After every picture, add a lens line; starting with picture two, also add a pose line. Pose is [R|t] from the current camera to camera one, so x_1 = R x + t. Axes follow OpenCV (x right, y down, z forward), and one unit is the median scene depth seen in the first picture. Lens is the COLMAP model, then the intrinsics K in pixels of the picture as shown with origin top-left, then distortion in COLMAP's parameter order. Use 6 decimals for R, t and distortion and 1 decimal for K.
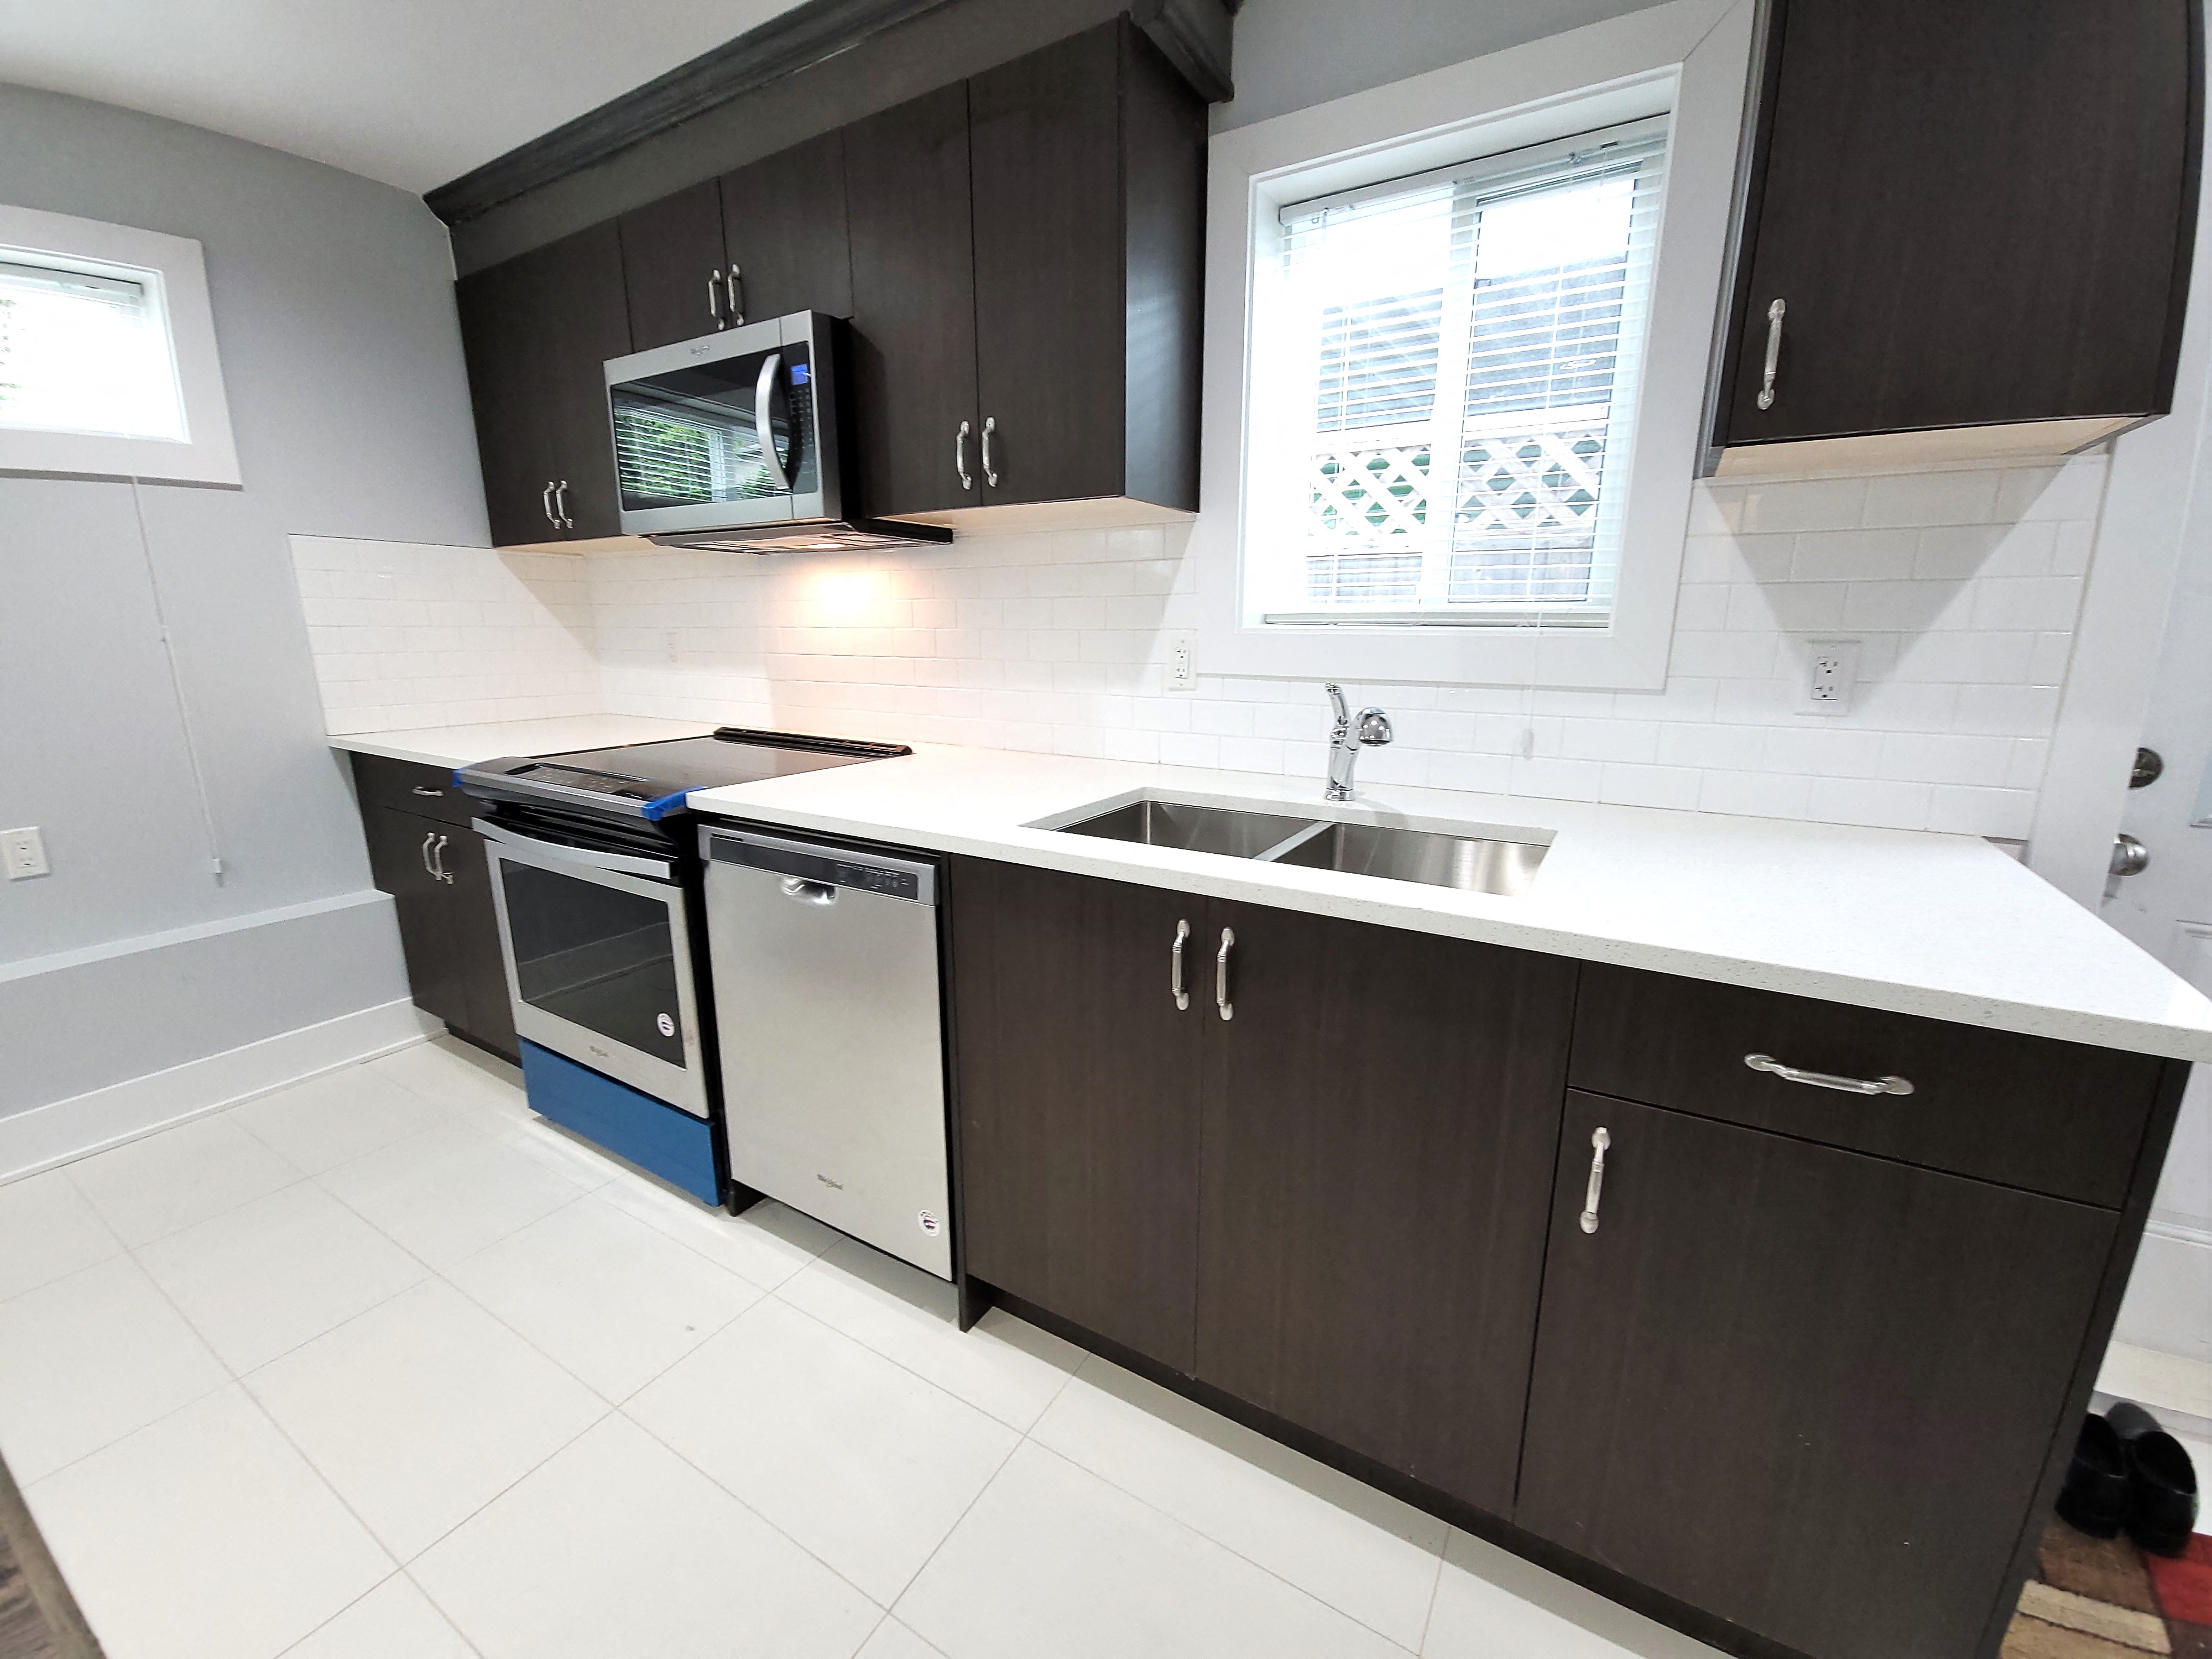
lens RADIAL K [[899.1, 0, 1111.8], [0, 899.1, 823.5], [0, 0, 1]] dist [-0.002824, -0.000668]
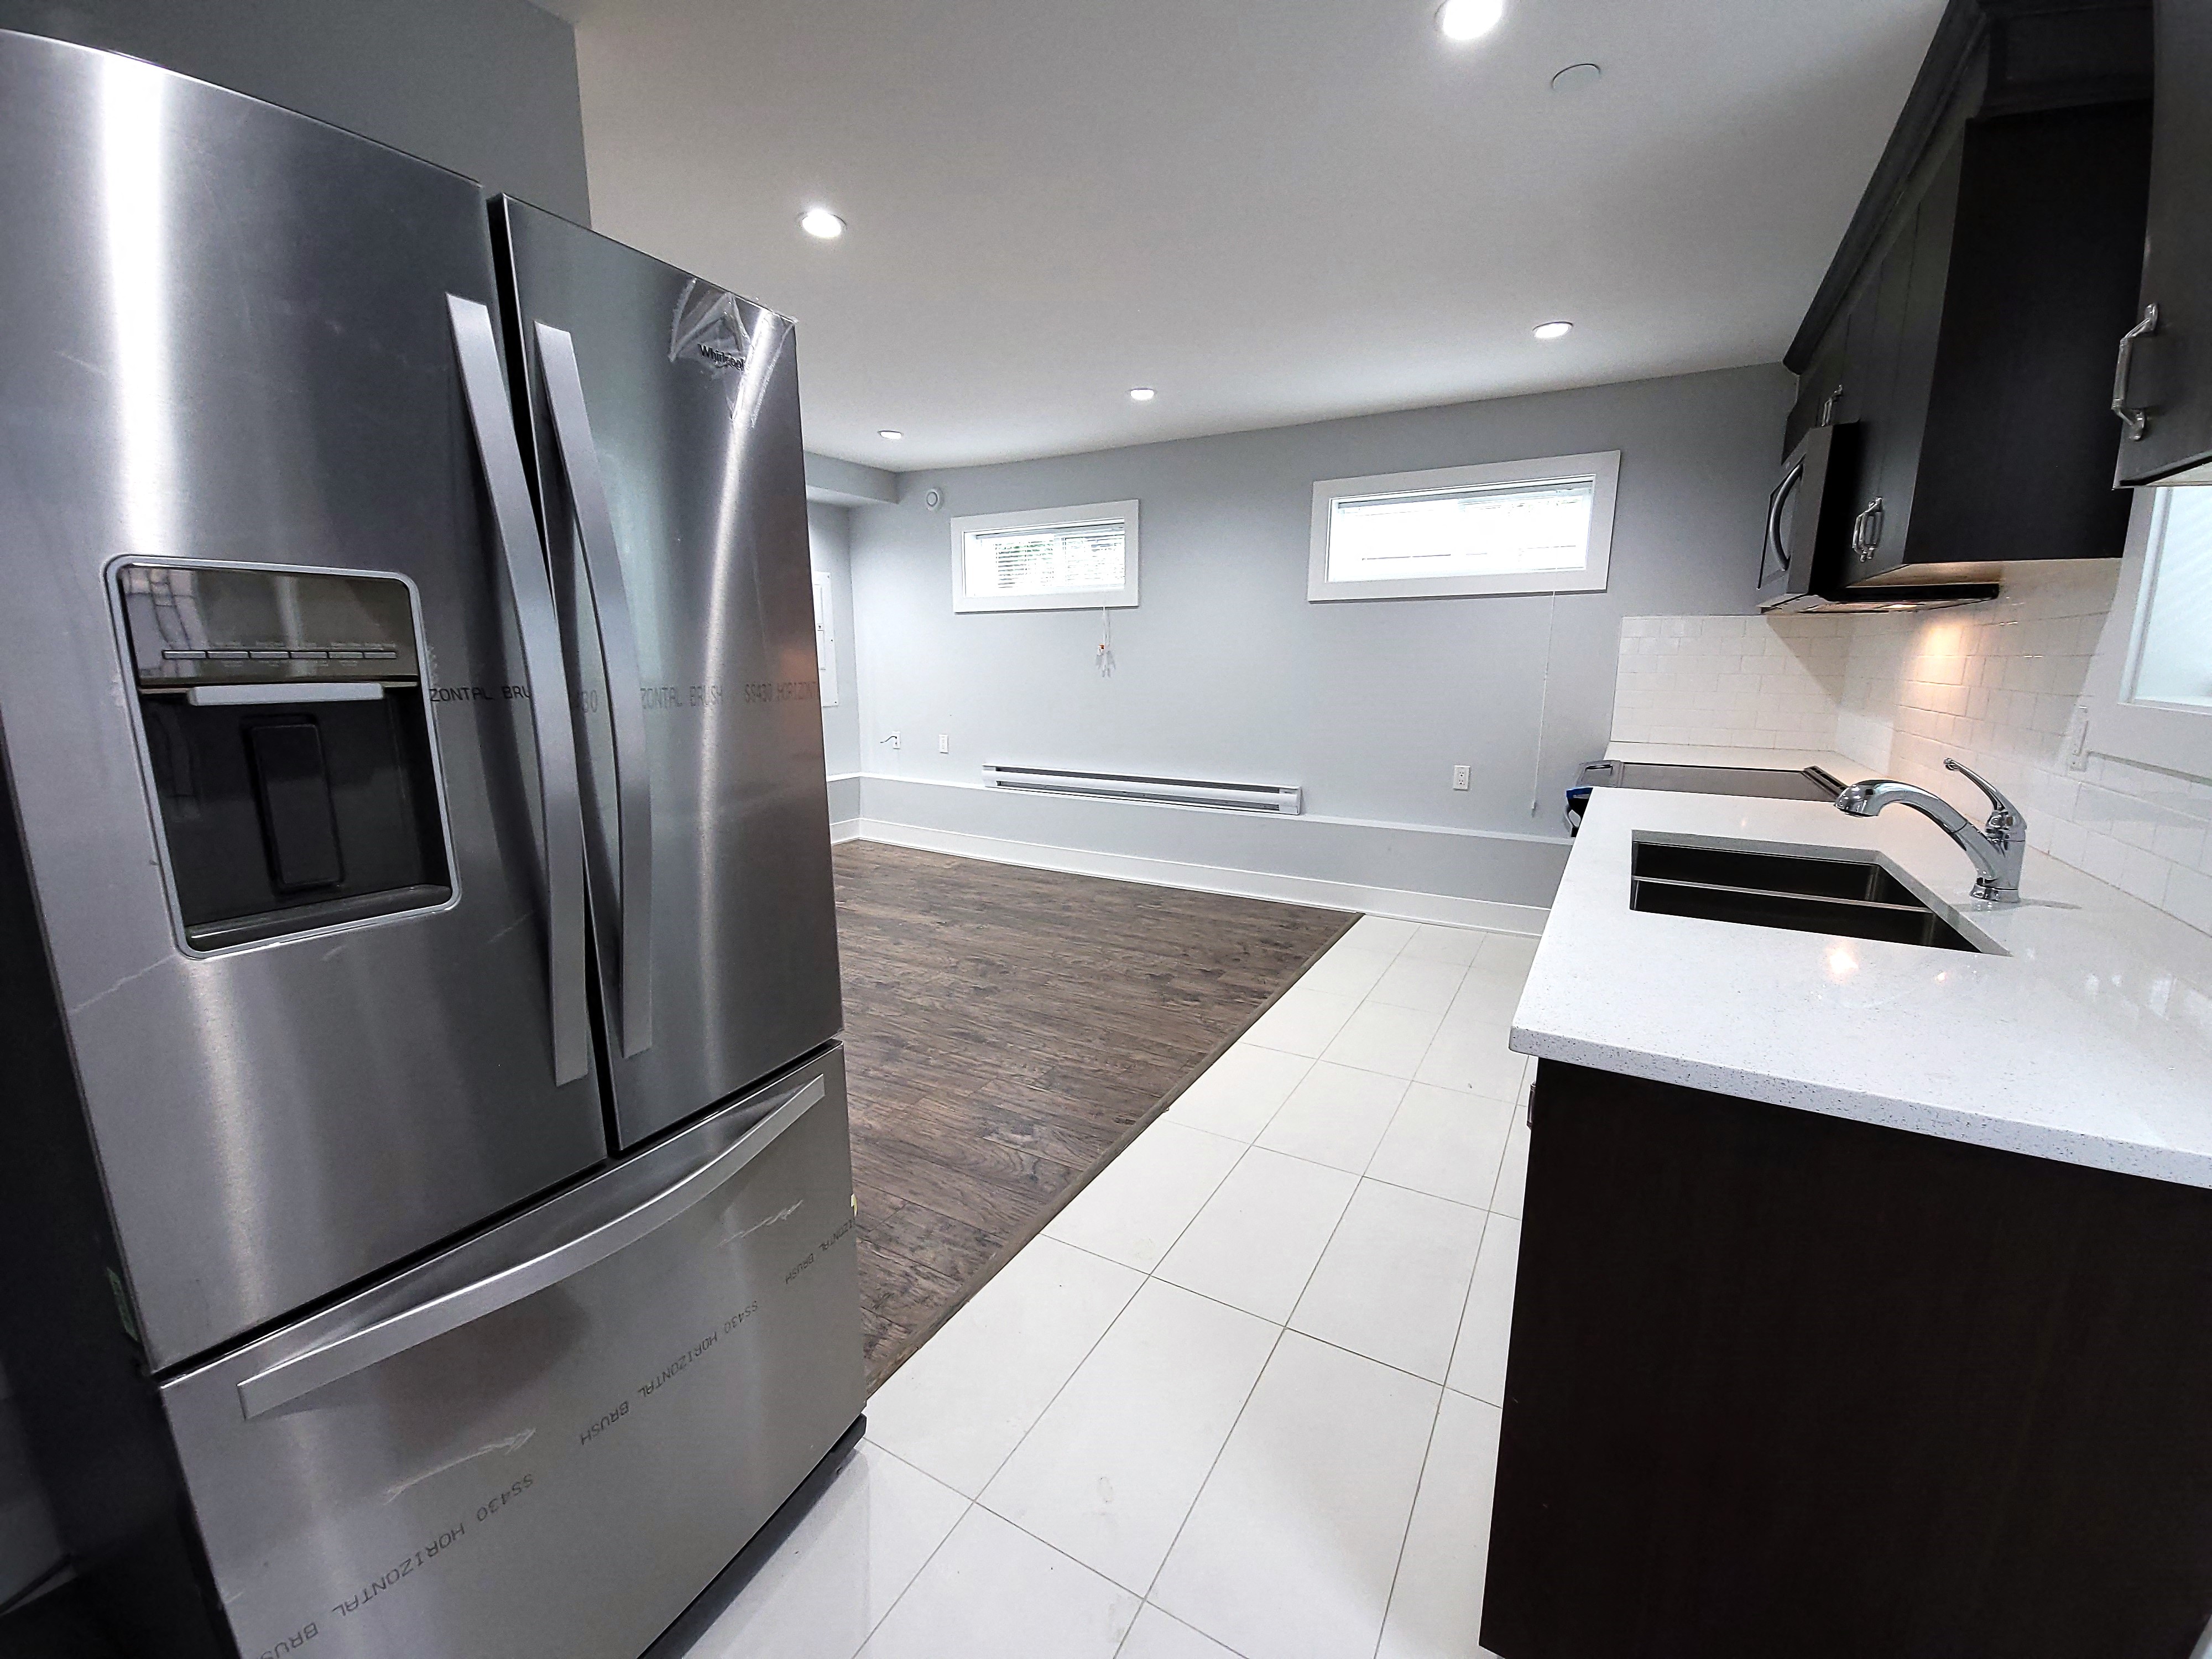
lens RADIAL K [[899.1, 0, 1111.8], [0, 899.1, 823.5], [0, 0, 1]] dist [-0.002824, -0.000668]
pose [[0.019804, 0.182030, -0.983094, 0.889072], [-0.220813, 0.959802, 0.173269, -0.050277], [0.975115, 0.213649, 0.059202, 0.103964]]
